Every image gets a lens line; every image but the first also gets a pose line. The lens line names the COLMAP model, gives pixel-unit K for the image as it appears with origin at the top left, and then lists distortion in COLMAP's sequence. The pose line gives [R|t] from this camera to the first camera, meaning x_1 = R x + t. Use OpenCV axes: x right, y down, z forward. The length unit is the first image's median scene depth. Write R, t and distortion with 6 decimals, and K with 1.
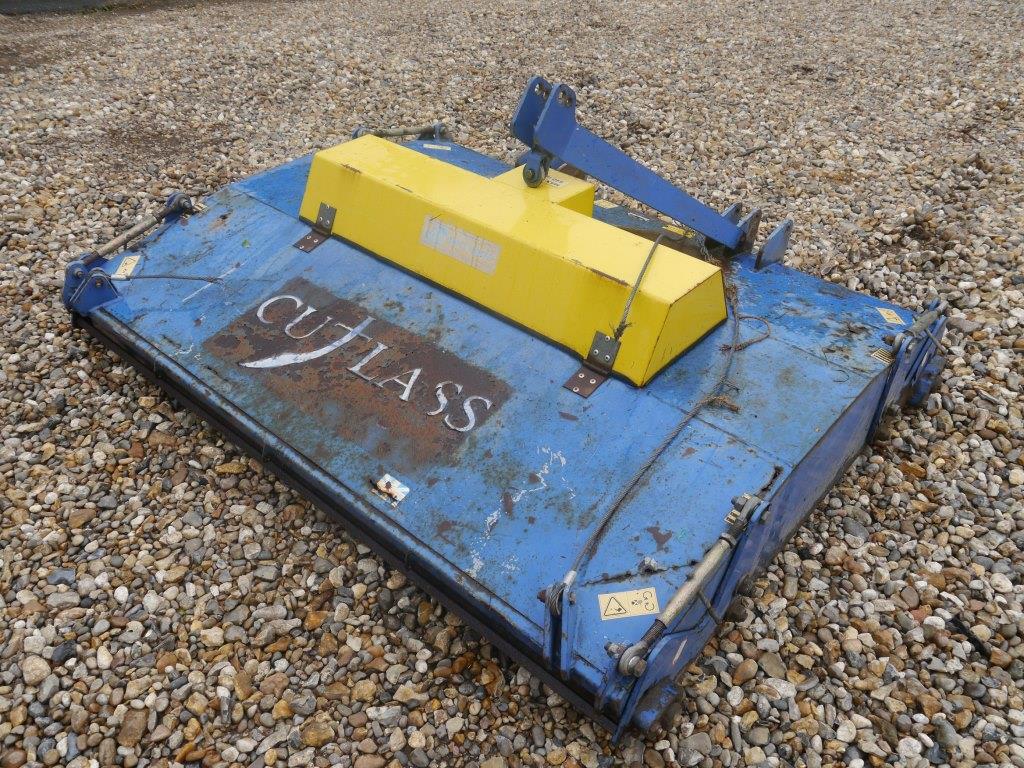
lens RADIAL K [[844.4, 0, 511.3], [0, 844.4, 385.3], [0, 0, 1]] dist [-0.036435, 0.012838]
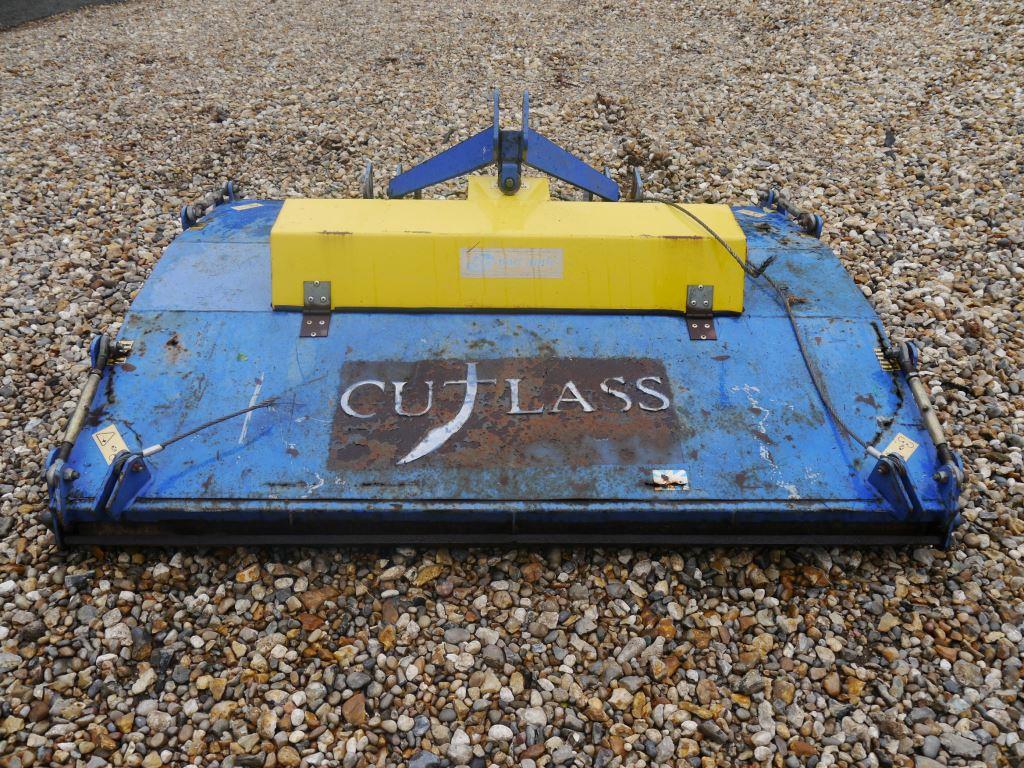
lens RADIAL K [[844.4, 0, 509.9], [0, 844.4, 384.4], [0, 0, 1]] dist [-0.036435, 0.012838]
pose [[0.734449, -0.396272, 0.550956, -0.704838], [0.398834, 0.908867, 0.122035, -0.165259], [-0.549105, 0.130112, 0.825563, 0.190873]]
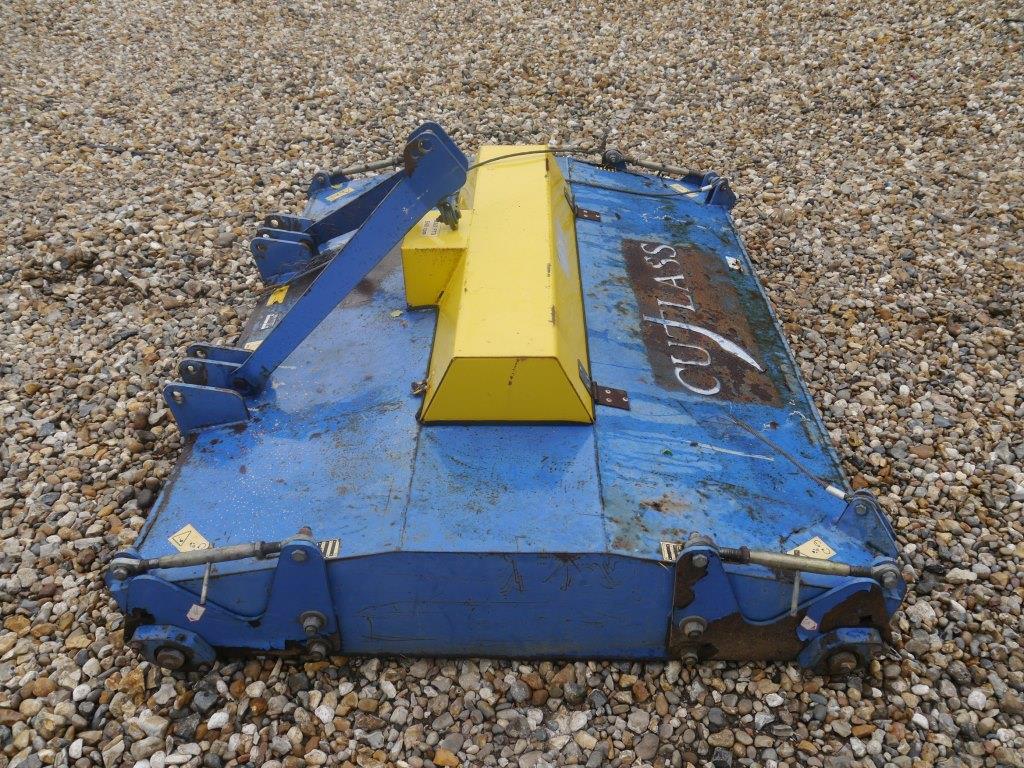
lens RADIAL K [[844.4, 0, 513.9], [0, 844.4, 381.9], [0, 0, 1]] dist [-0.036435, 0.012838]
pose [[-0.649224, -0.450136, 0.613096, -0.782739], [0.465659, 0.402114, 0.788331, -1.007463], [-0.601390, 0.797297, -0.051452, 1.273089]]
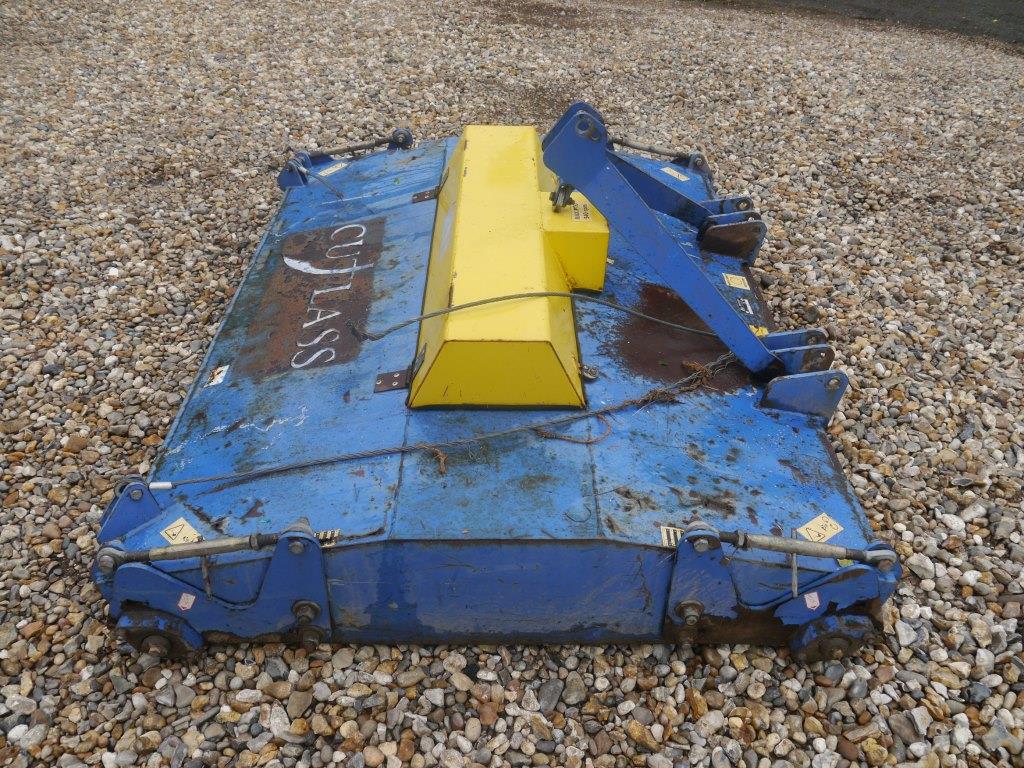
lens RADIAL K [[844.4, 0, 510.7], [0, 844.4, 383.4], [0, 0, 1]] dist [-0.036435, 0.012838]
pose [[0.667141, 0.448583, -0.594724, 0.724502], [-0.457492, 0.876788, 0.148136, -0.199807], [0.587897, 0.173254, 0.790164, 0.260803]]
